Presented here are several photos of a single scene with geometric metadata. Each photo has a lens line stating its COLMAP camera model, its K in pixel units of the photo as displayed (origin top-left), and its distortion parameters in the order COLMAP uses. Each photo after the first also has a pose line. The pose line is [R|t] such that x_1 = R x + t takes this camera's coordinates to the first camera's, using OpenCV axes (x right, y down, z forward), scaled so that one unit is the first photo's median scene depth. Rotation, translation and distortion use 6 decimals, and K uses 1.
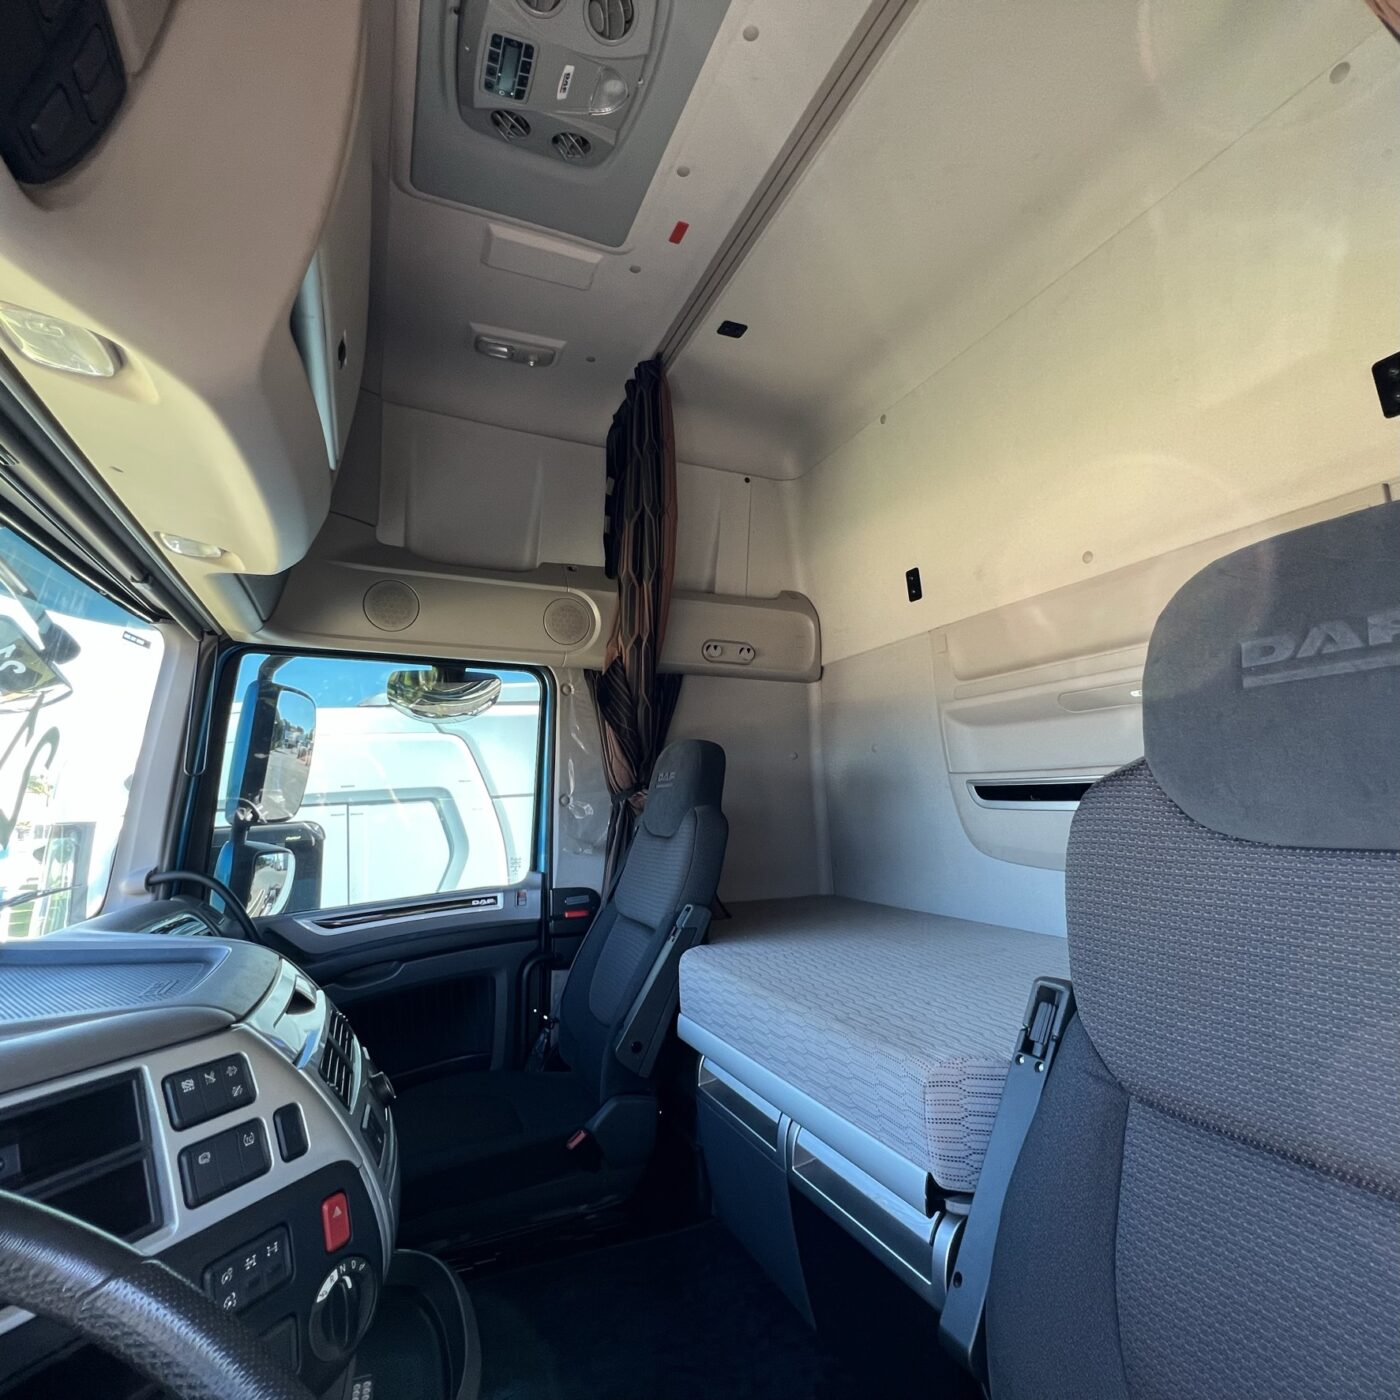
lens RADIAL K [[747.9, 0, 700.0], [0, 747.9, 700.0], [0, 0, 1]] dist [-0.001660, 0.000516]
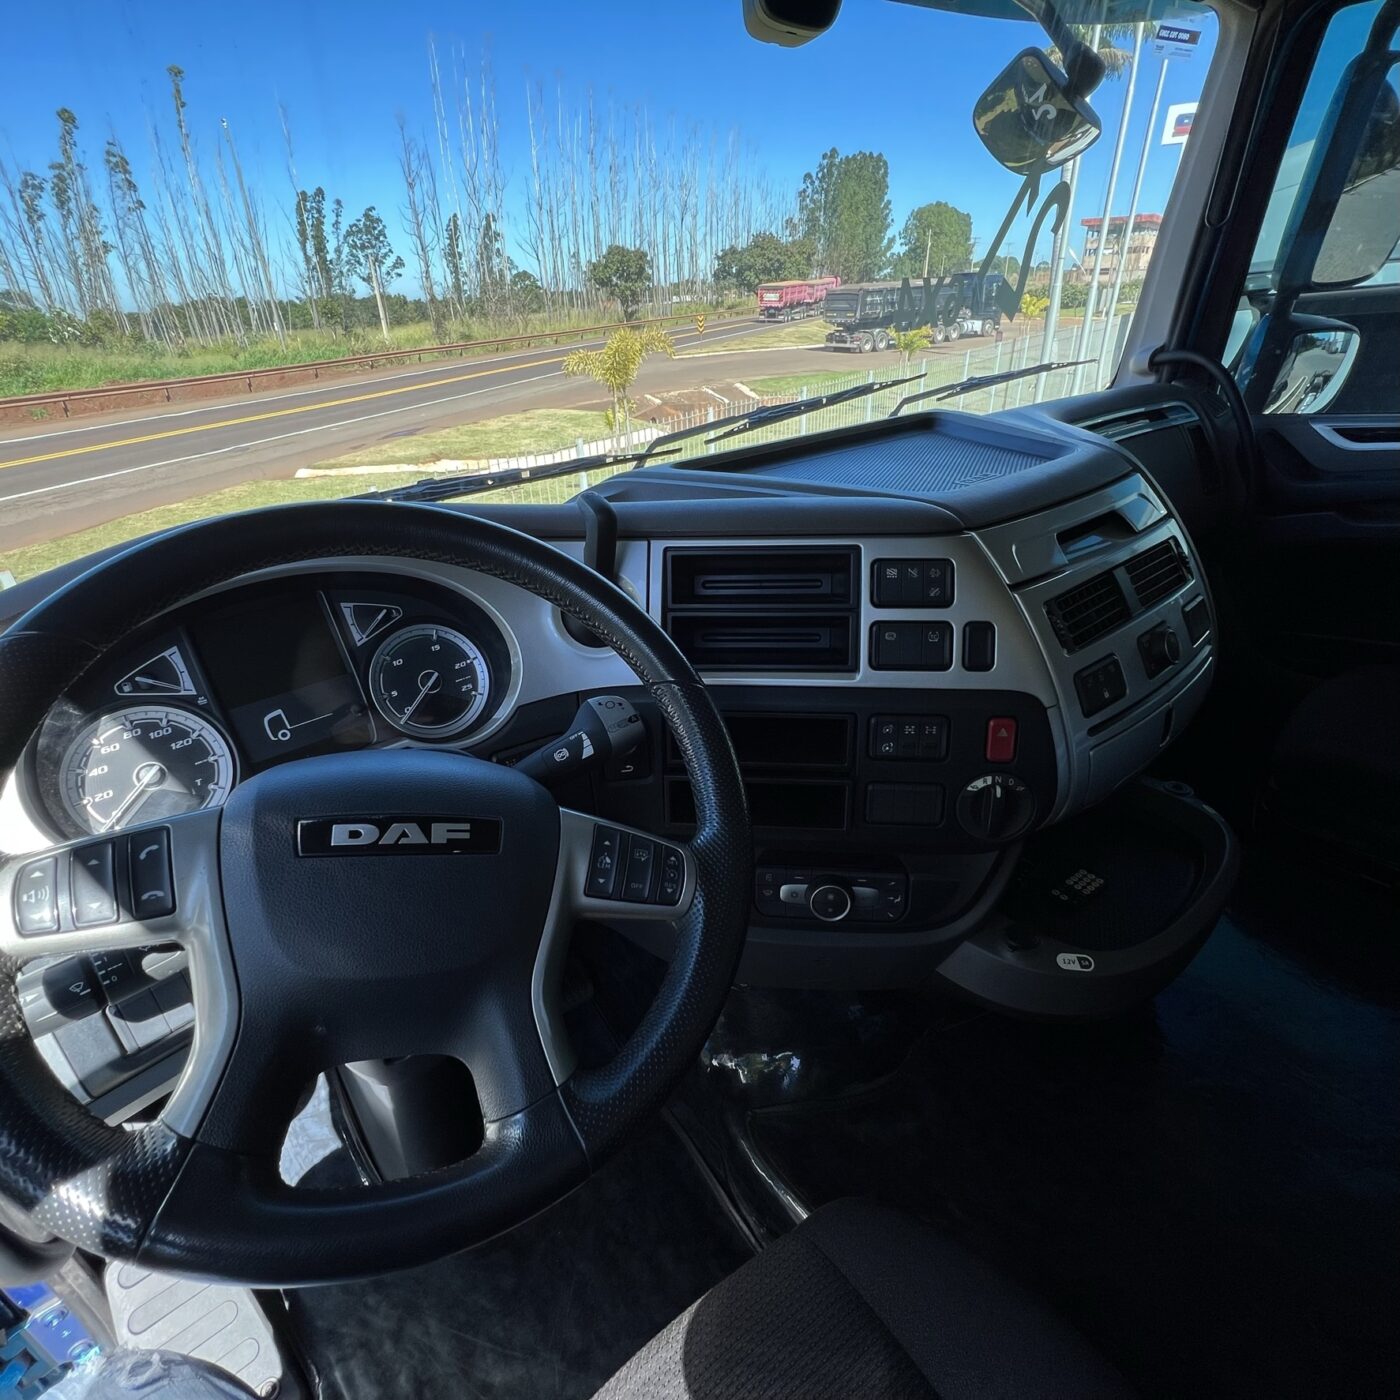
lens RADIAL K [[741.9, 0, 700.0], [0, 741.9, 700.0], [0, 0, 1]] dist [0.001163, -0.001299]
pose [[0.280690, 0.454435, -0.845401, 0.239711], [0.177518, 0.841034, 0.511027, 0.055009], [0.943239, -0.293514, 0.155400, 0.469695]]
